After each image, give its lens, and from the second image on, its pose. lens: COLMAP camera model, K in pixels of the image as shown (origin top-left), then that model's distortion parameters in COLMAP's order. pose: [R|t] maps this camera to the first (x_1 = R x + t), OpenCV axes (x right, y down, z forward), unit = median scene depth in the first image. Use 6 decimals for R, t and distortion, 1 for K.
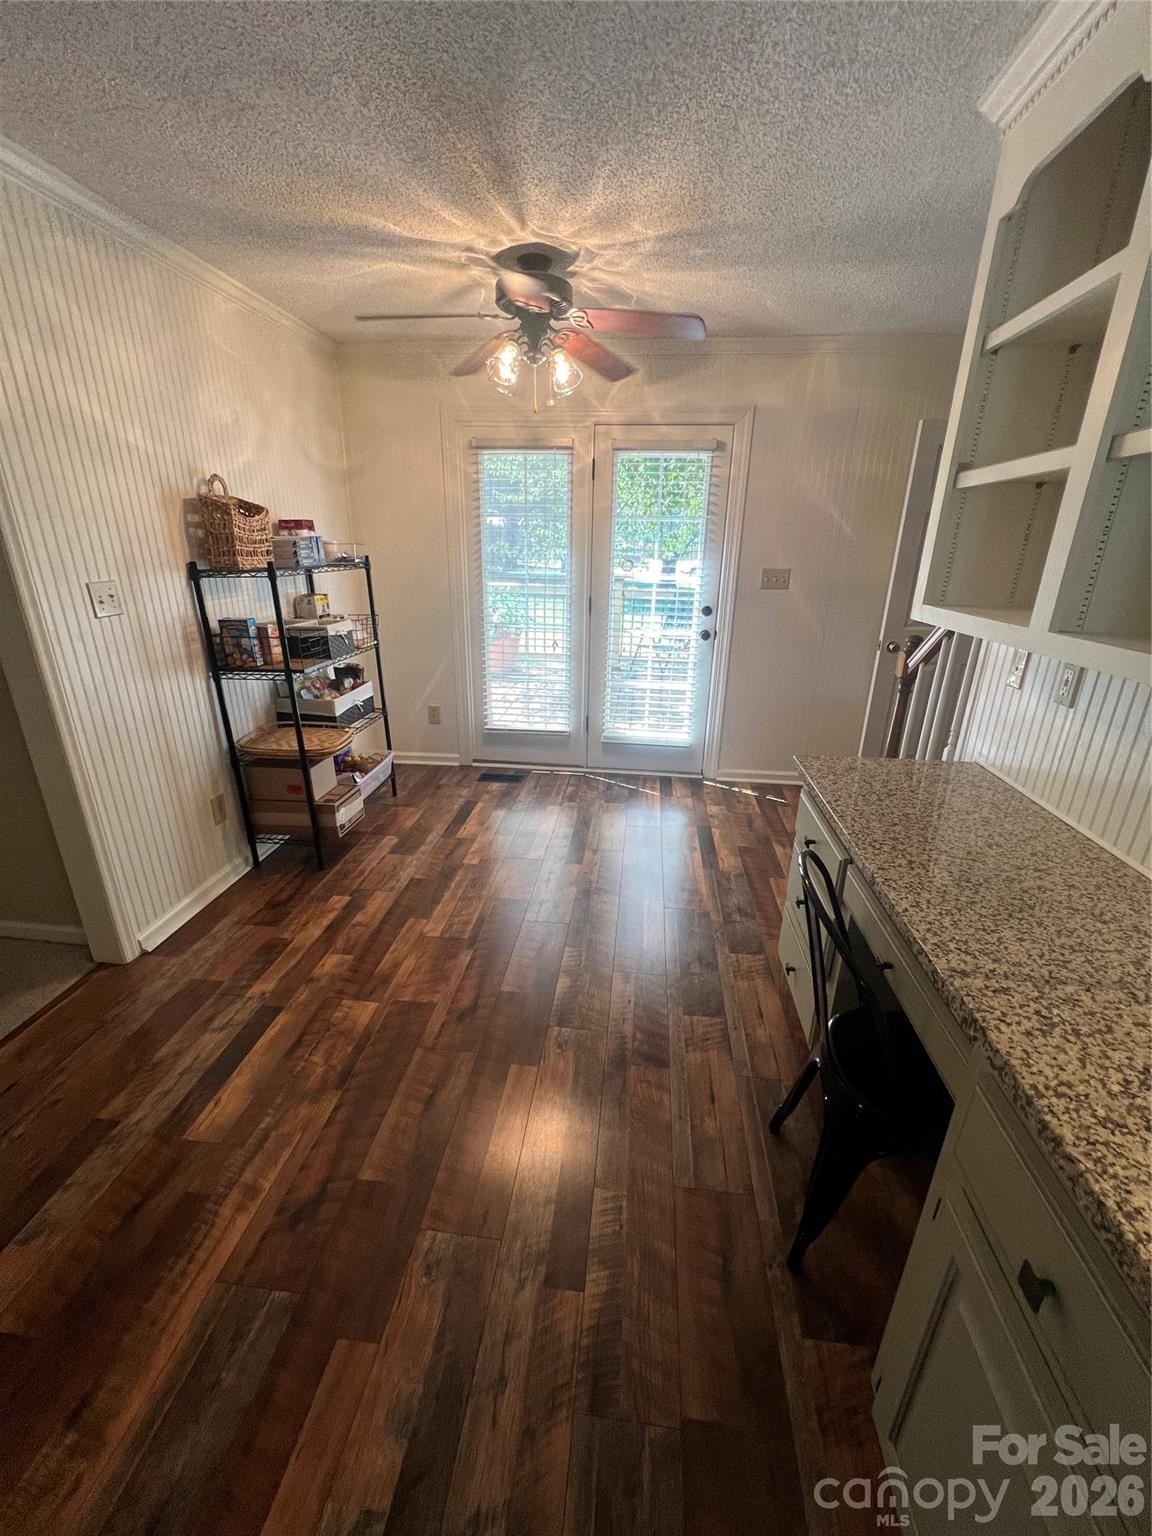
lens RADIAL K [[615.3, 0, 583.0], [0, 615.3, 767.4], [0, 0, 1]] dist [0.003650, -0.000456]
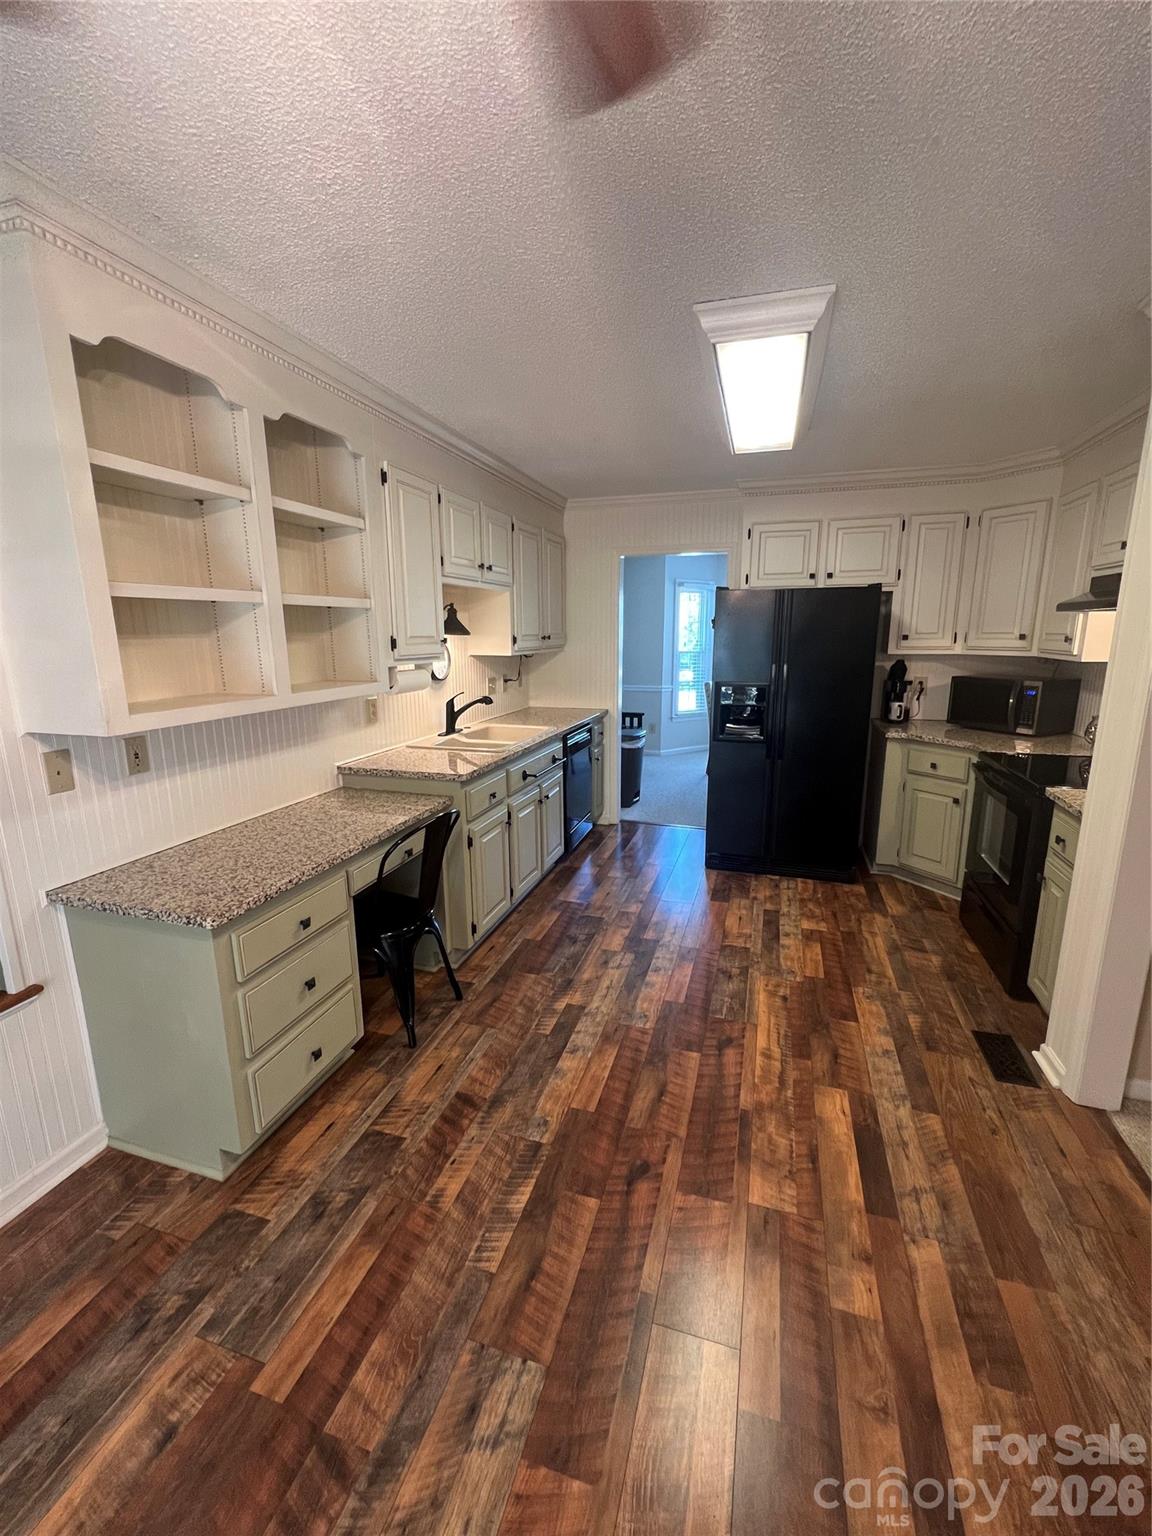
lens RADIAL K [[636.9, 0, 577.7], [0, 636.9, 768.5], [0, 0, 1]] dist [-0.001930, 0.001199]
pose [[-0.980744, -0.051288, 0.188441, -0.262340], [0.057496, 0.846310, 0.529579, -0.610287], [-0.186640, 0.530217, -0.827065, 1.572494]]
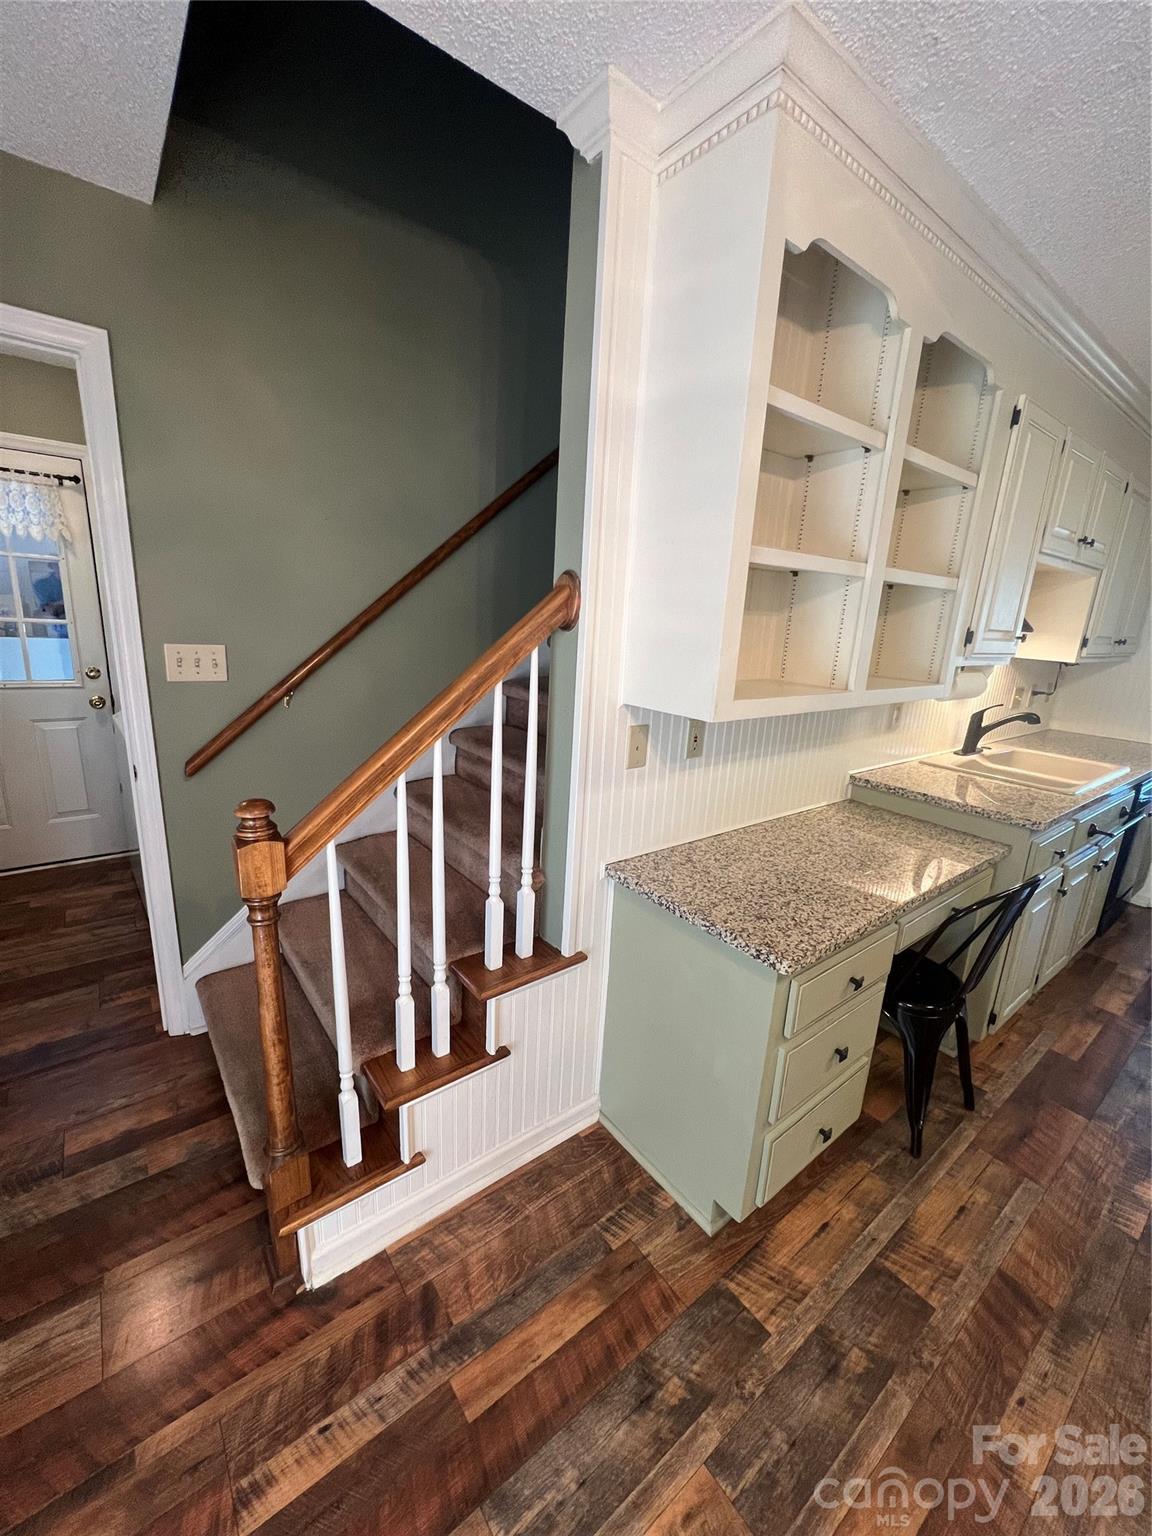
lens RADIAL K [[615.3, 0, 577.2], [0, 615.3, 768.4], [0, 0, 1]] dist [0.003650, -0.000456]
pose [[-0.690025, -0.231363, 0.685811, 0.116587], [0.187458, 0.858075, 0.478087, -0.561908], [-0.699089, 0.458452, -0.548722, 1.496329]]
